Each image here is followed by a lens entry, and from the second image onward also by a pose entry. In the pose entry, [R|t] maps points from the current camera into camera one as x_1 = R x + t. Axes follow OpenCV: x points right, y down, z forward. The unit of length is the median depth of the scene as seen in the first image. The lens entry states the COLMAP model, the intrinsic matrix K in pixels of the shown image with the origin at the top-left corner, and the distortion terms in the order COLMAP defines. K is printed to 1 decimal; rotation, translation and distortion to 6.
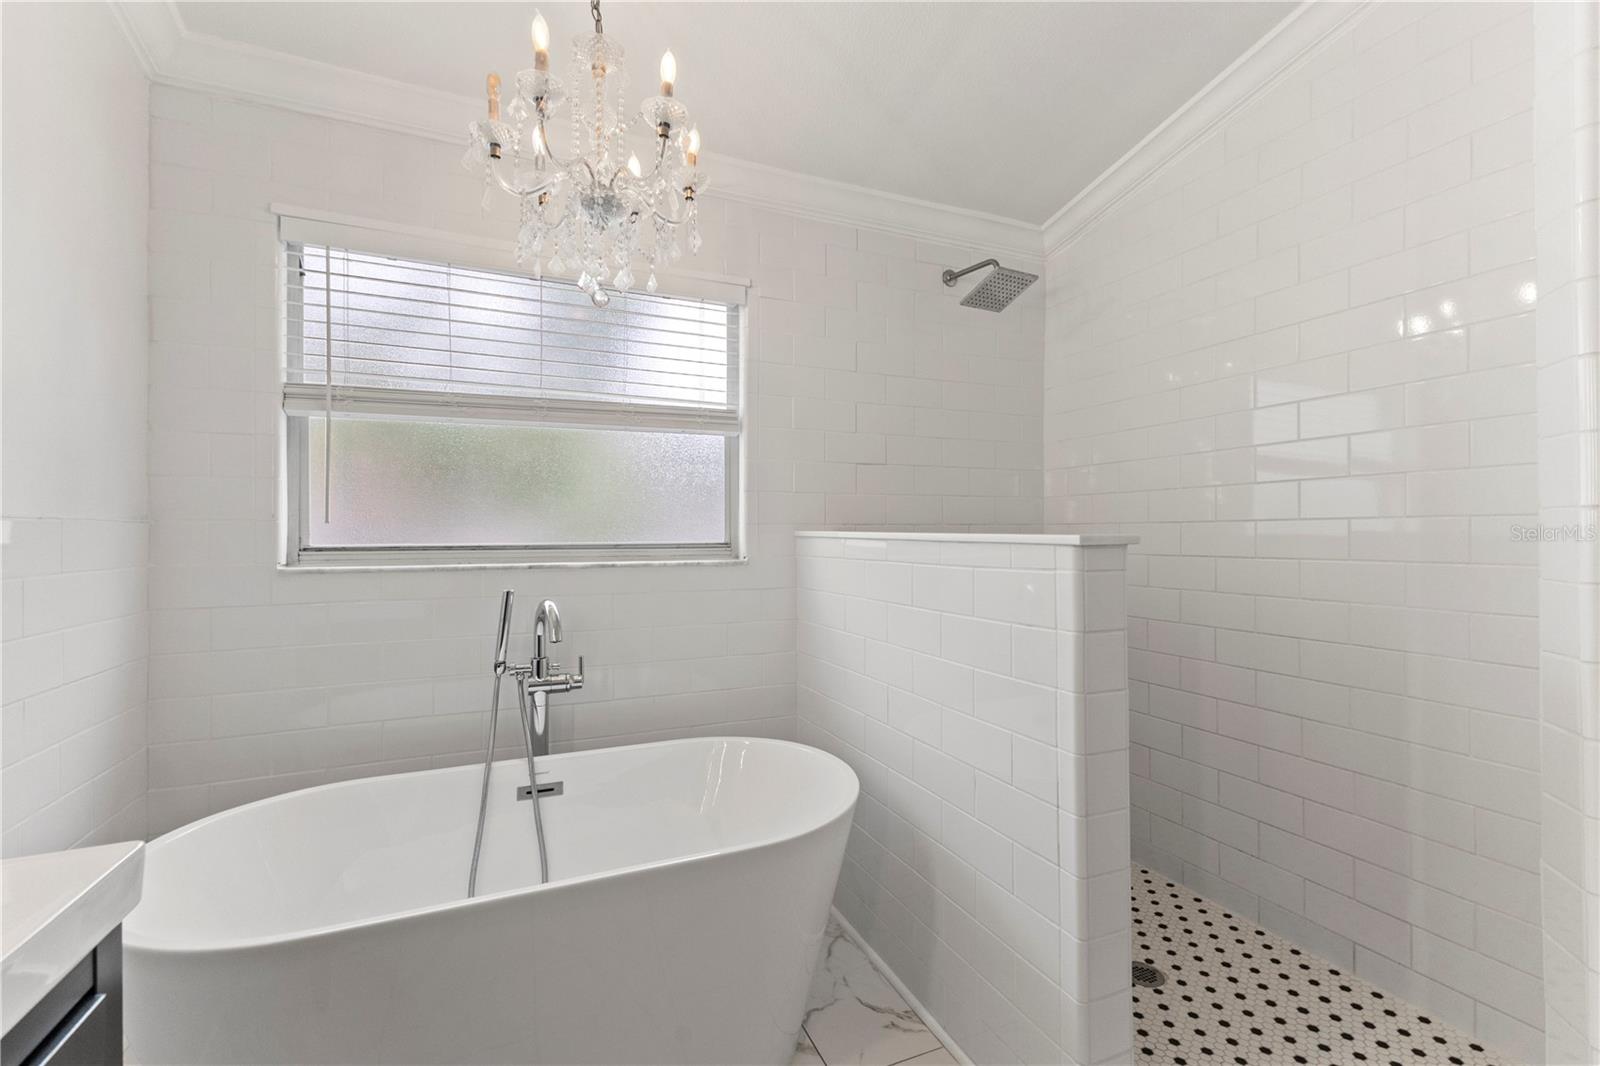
lens RADIAL K [[694.4, 0, 807.5], [0, 694.4, 529.3], [0, 0, 1]] dist [0.013275, -0.003201]
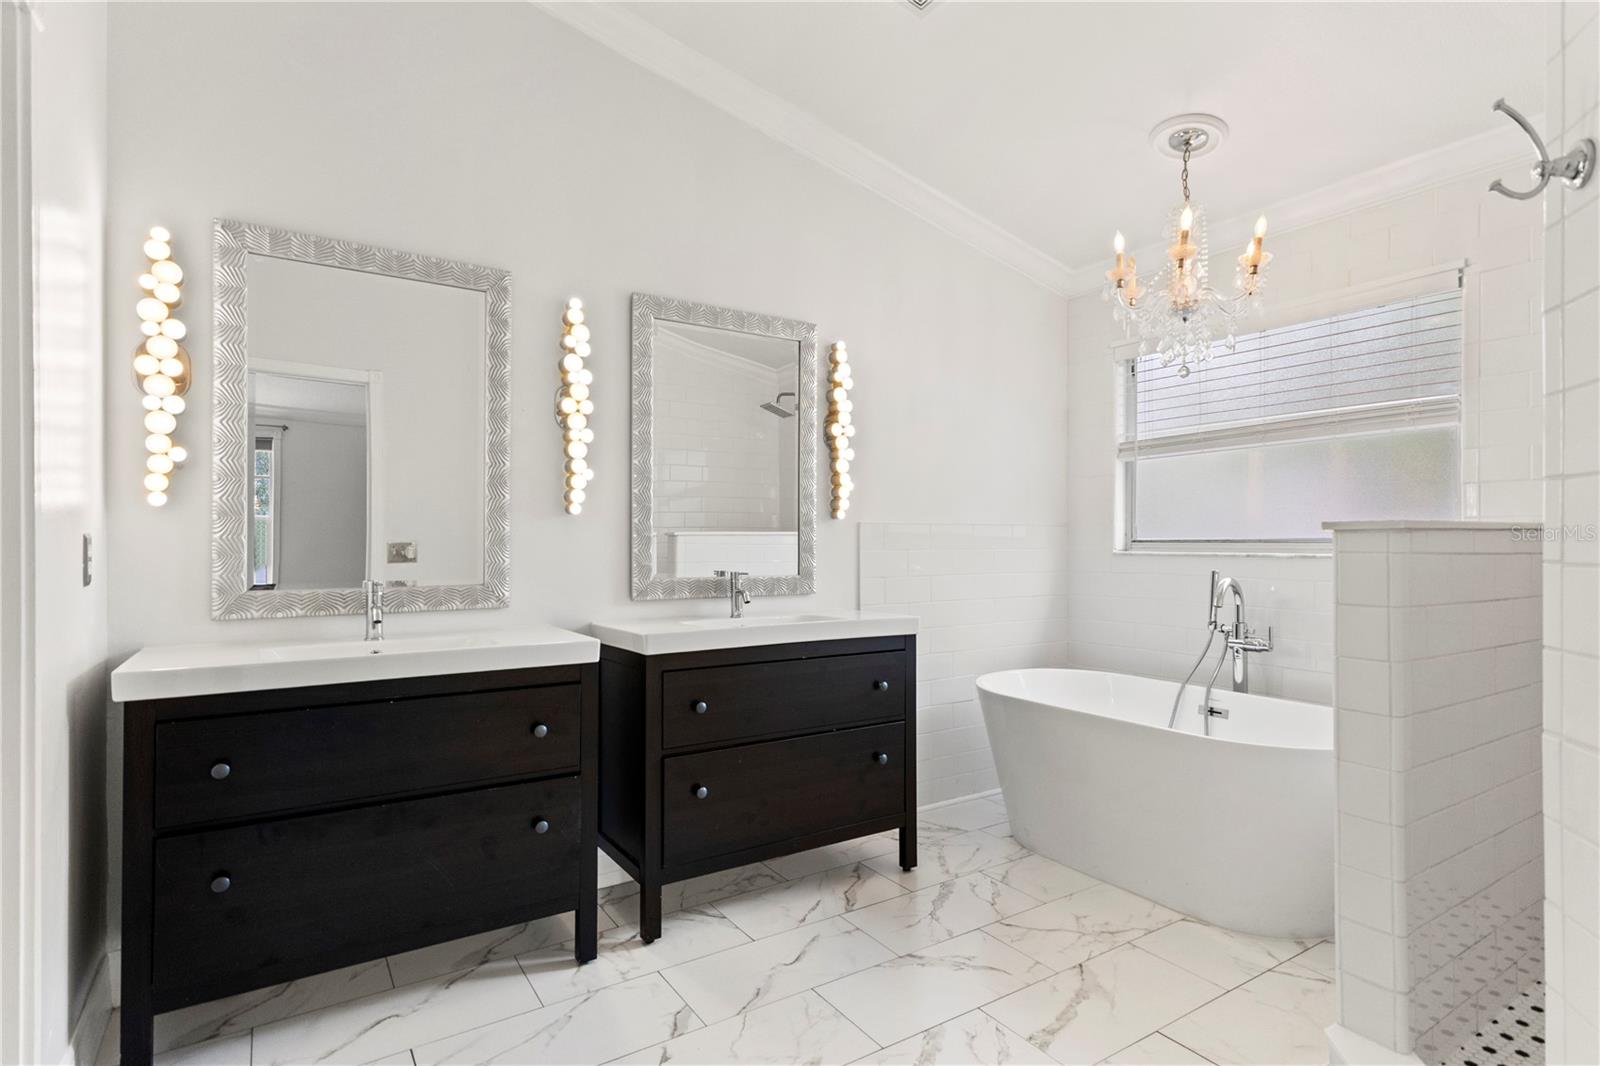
lens RADIAL K [[818.8, 0, 815.0], [0, 818.8, 543.8], [0, 0, 1]] dist [0.005916, 0.000176]
pose [[0.170826, 0.004175, -0.985292, 1.066492], [0.003056, 0.999984, 0.004767, 0.023755], [0.985296, -0.003826, 0.170811, -0.072156]]
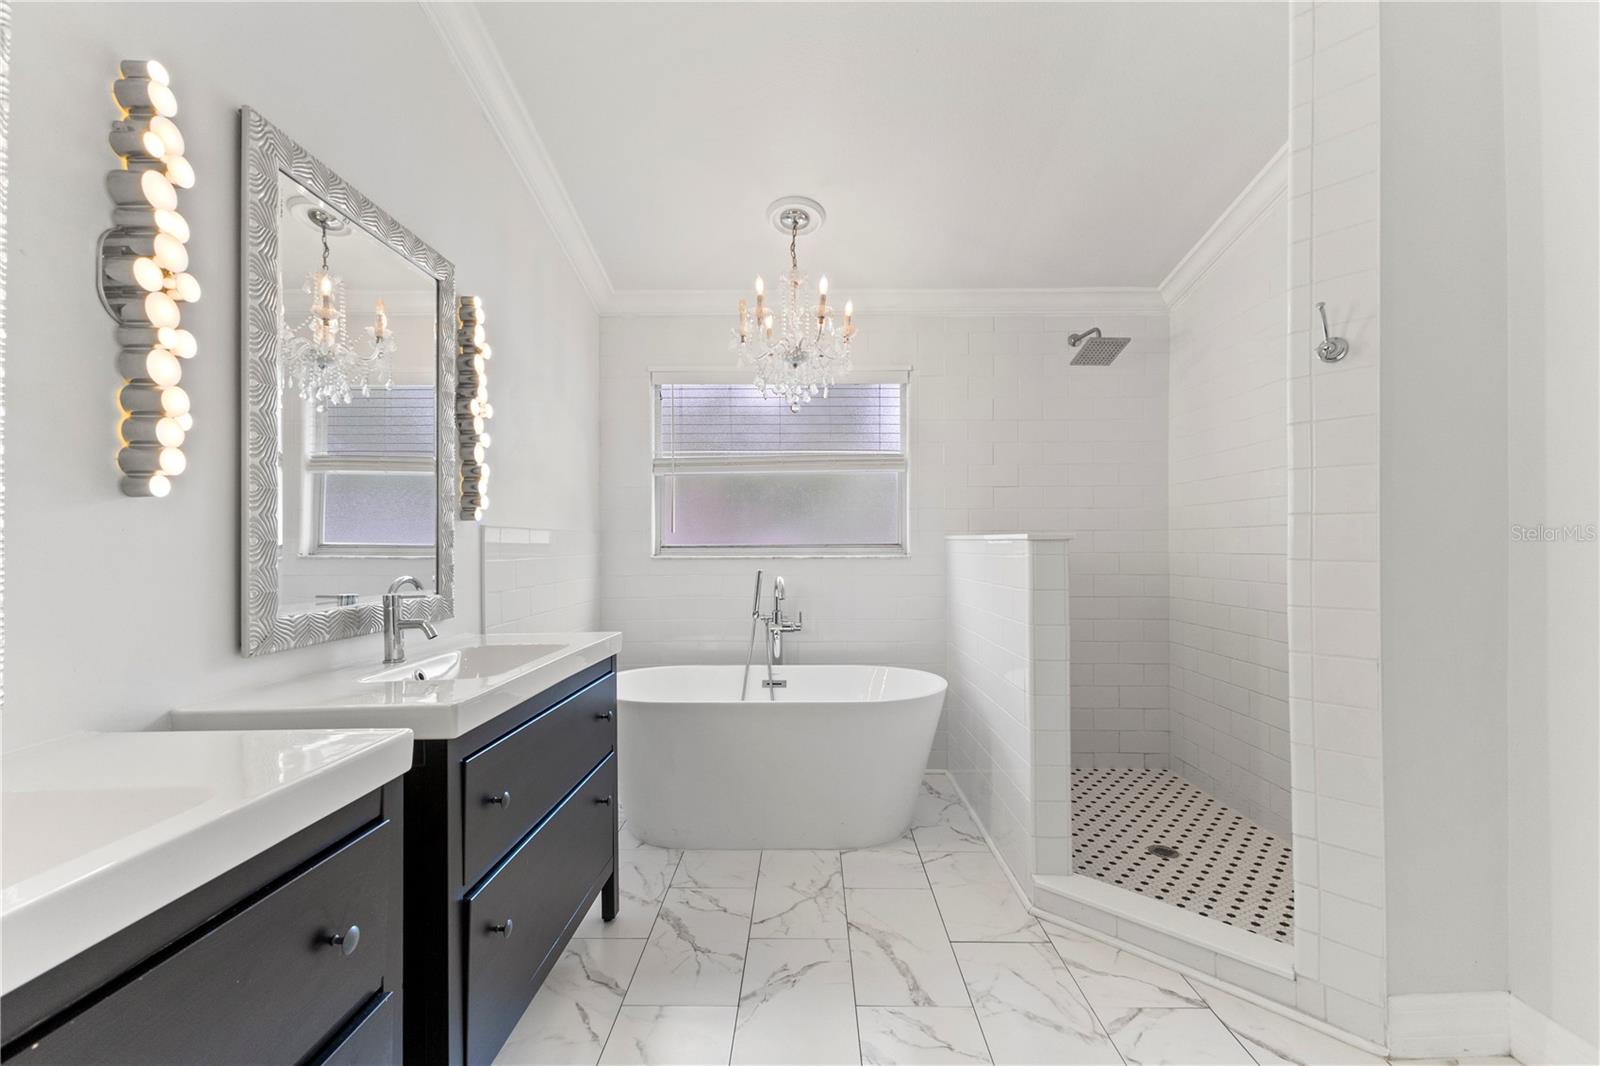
lens RADIAL K [[694.4, 0, 807.7], [0, 694.4, 548.6], [0, 0, 1]] dist [0.013275, -0.003201]
pose [[0.914435, 0.001412, -0.404730, 0.384896], [0.002488, 0.999955, 0.009110, 0.017684], [0.404725, -0.009337, 0.914391, -0.539953]]
